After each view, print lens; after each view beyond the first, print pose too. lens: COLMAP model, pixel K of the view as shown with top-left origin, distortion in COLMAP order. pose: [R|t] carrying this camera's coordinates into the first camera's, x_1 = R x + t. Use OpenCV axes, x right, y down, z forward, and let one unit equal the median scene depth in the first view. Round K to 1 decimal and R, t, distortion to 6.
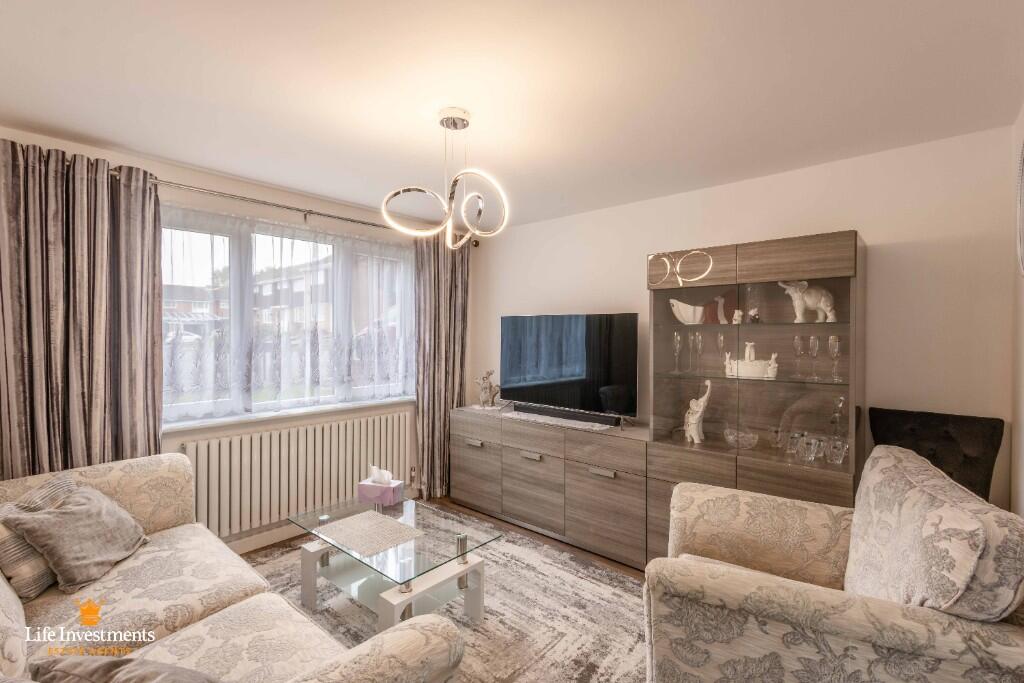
lens RADIAL K [[468.3, 0, 508.7], [0, 468.3, 340.0], [0, 0, 1]] dist [-0.004891, -0.000801]
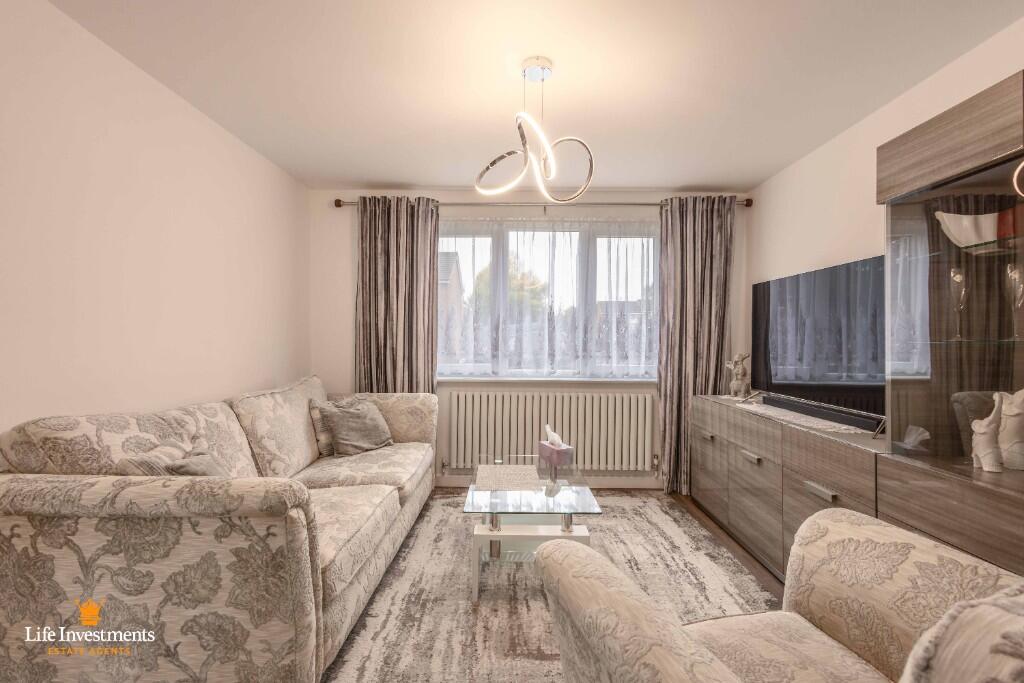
lens RADIAL K [[468.3, 0, 509.3], [0, 468.3, 341.6], [0, 0, 1]] dist [-0.004891, -0.000801]
pose [[0.647908, 0.001345, -0.761717, 0.437277], [-0.015896, 0.999805, -0.011755, 0.085186], [0.761553, 0.019724, 0.647803, 0.230776]]
